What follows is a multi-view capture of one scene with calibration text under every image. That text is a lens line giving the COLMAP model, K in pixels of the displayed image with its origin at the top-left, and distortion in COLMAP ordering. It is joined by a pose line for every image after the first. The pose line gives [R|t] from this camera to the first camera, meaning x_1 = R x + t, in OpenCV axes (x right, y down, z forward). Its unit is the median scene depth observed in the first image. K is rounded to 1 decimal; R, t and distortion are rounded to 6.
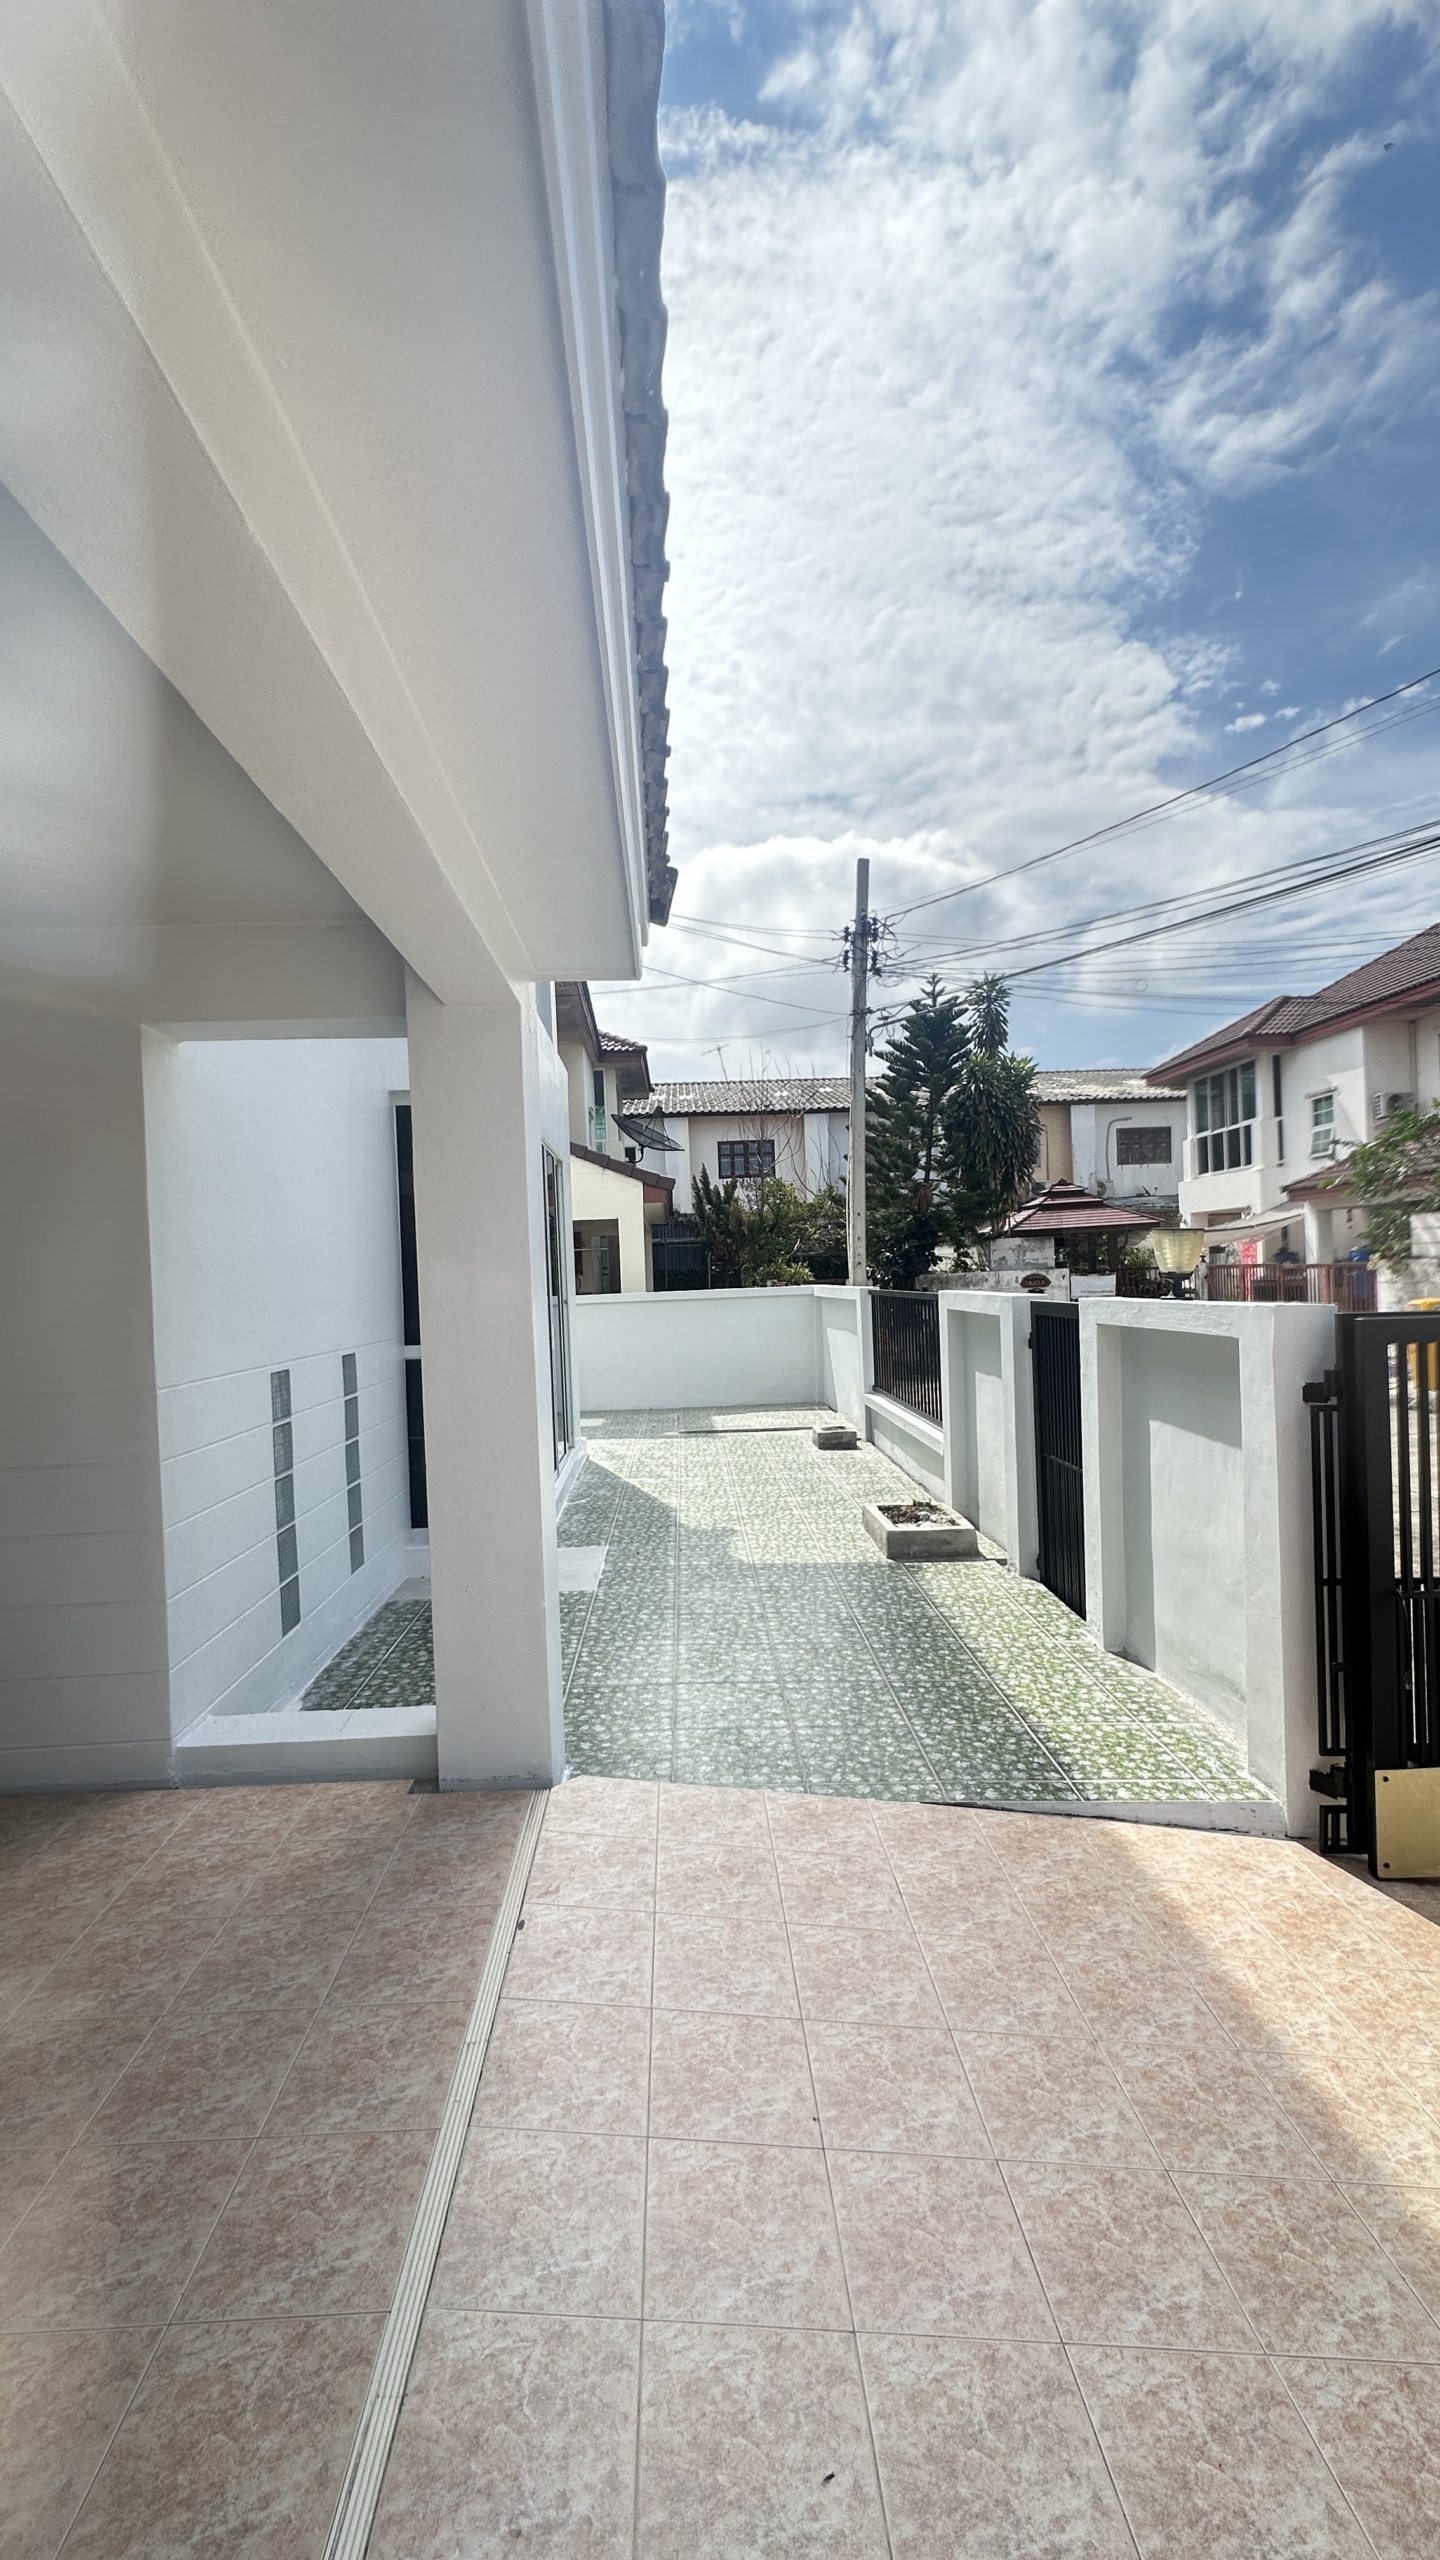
lens RADIAL K [[1016.9, 0, 720.0], [0, 1016.9, 1280.0], [0, 0, 1]] dist [-0.000817, -0.000064]
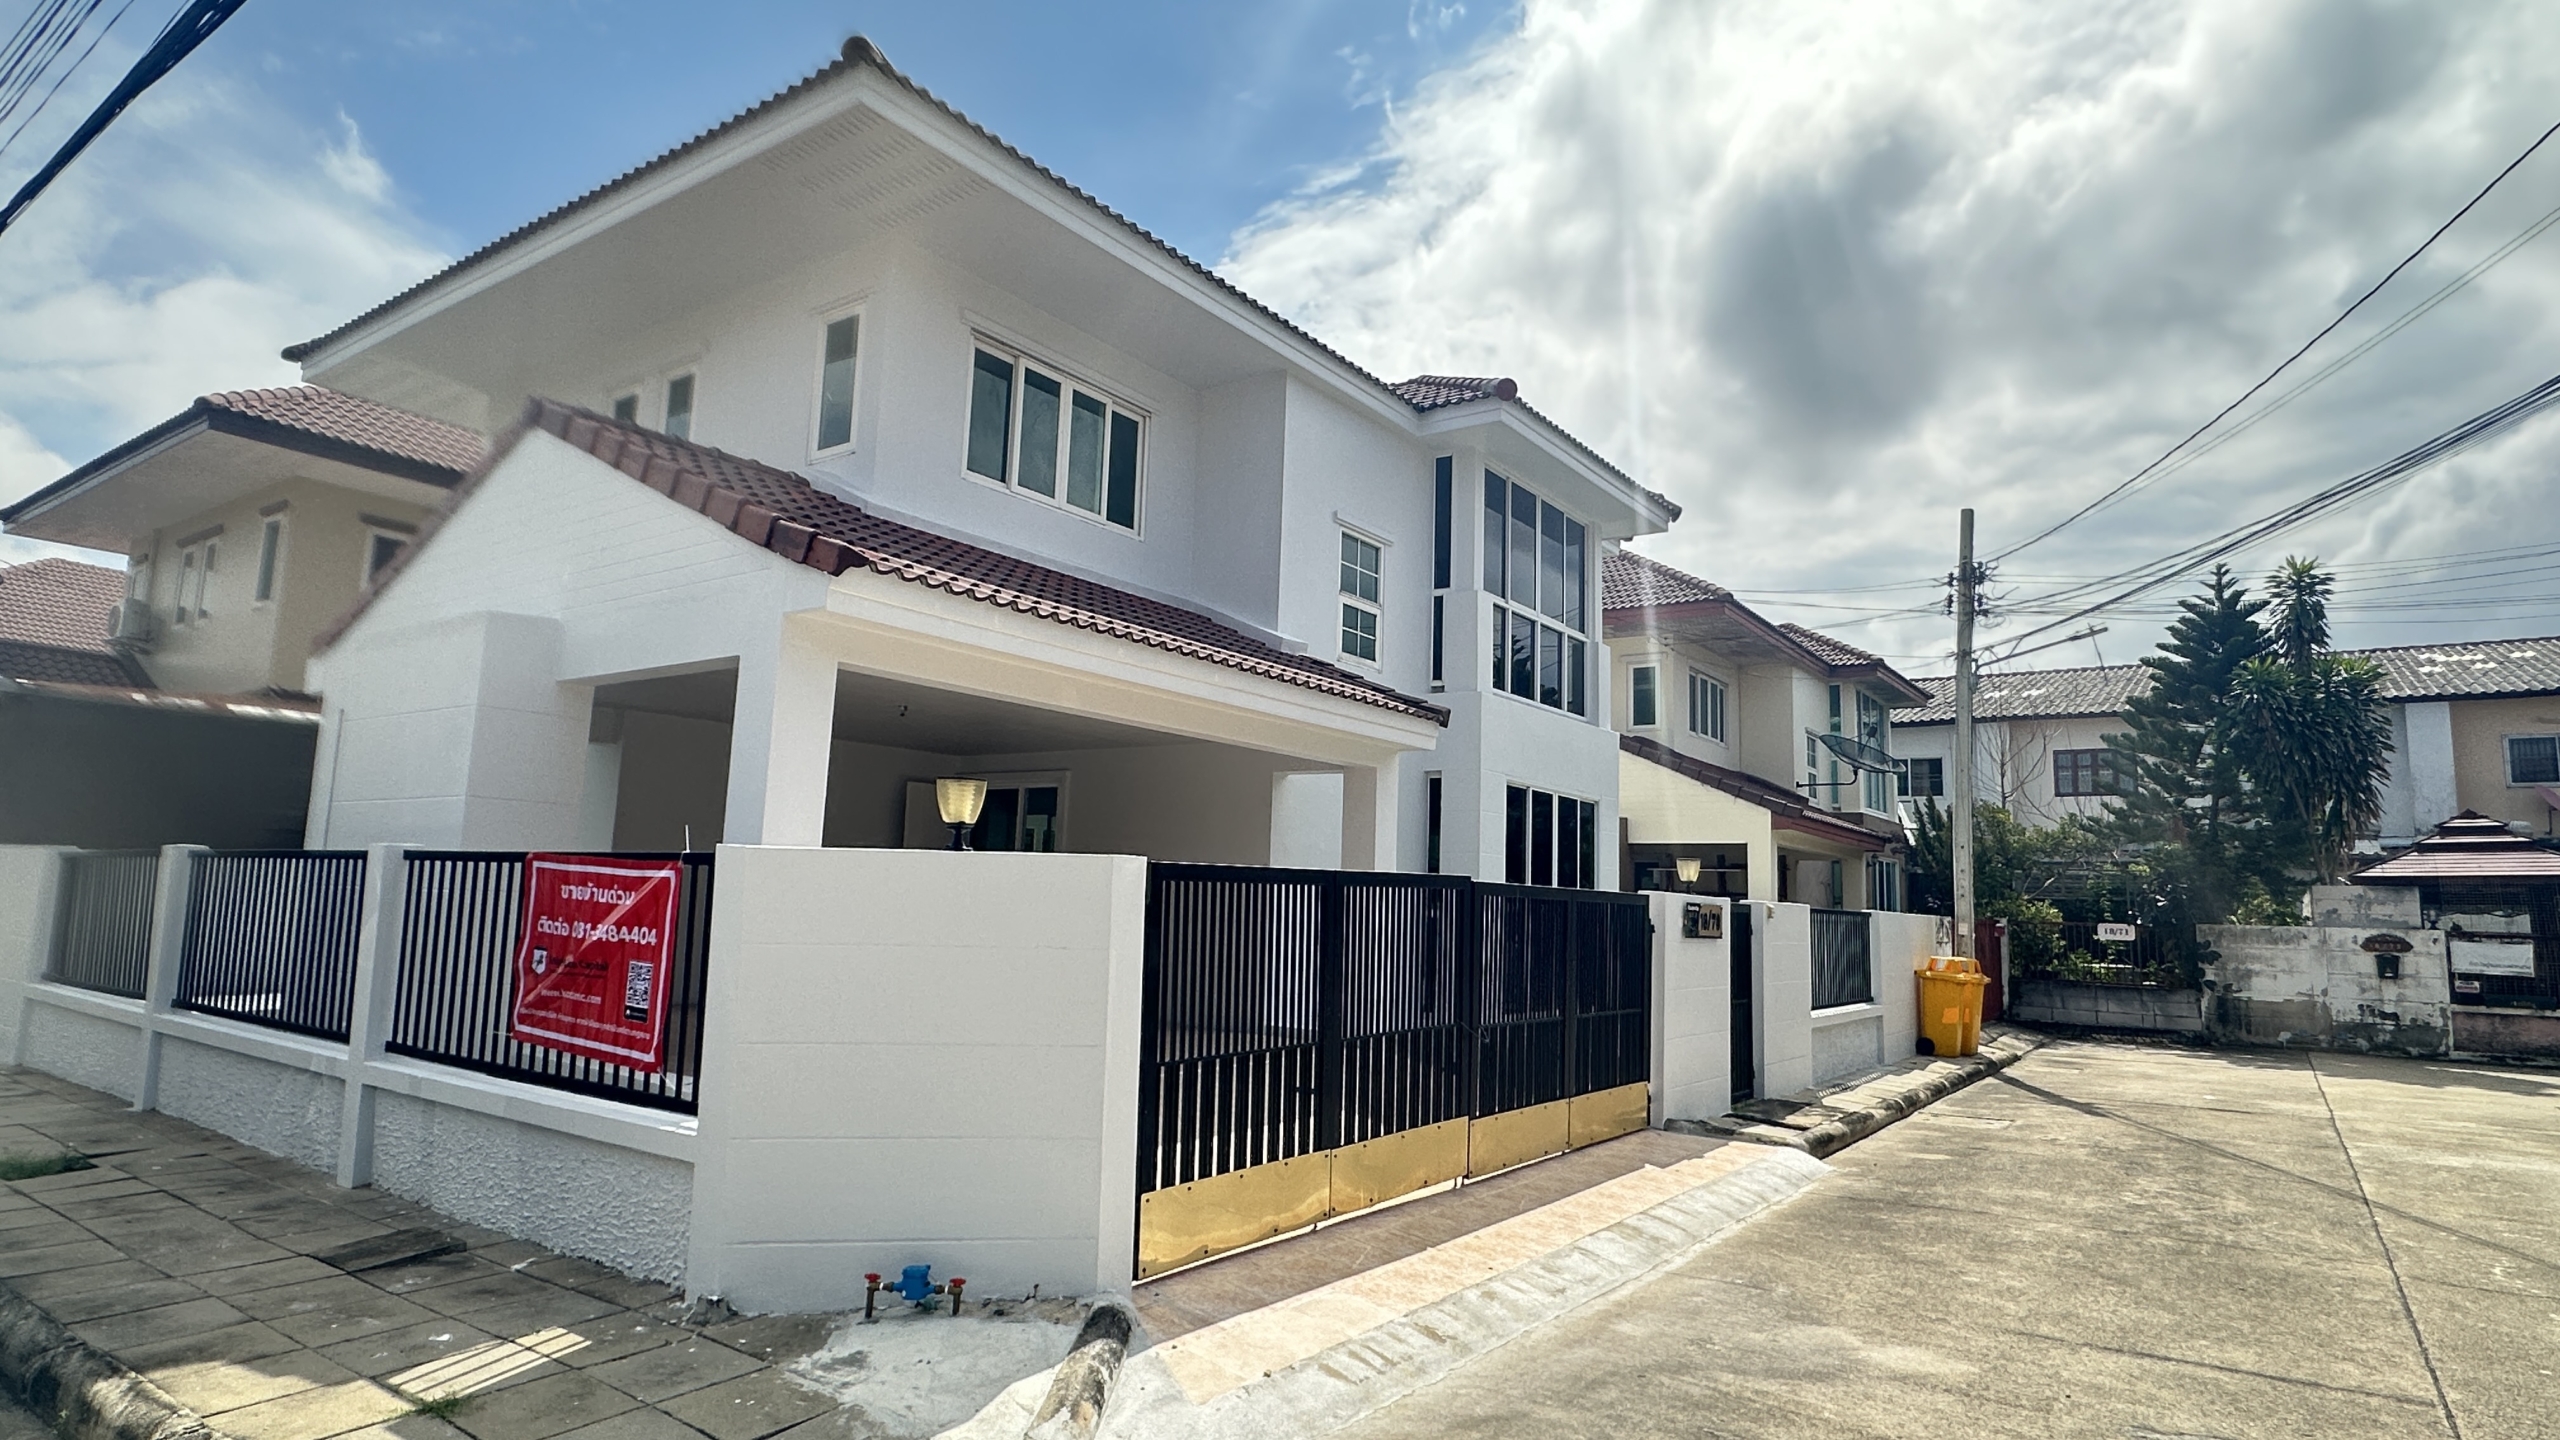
lens RADIAL K [[1365.2, 0, 1280.0], [0, 1365.2, 720.0], [0, 0, 1]] dist [-0.002874, -0.000079]
pose [[0.779714, -0.023493, -0.625695, 0.306971], [-0.064439, 0.990979, -0.117509, 0.008278], [0.622811, 0.131943, 0.771166, -0.328792]]
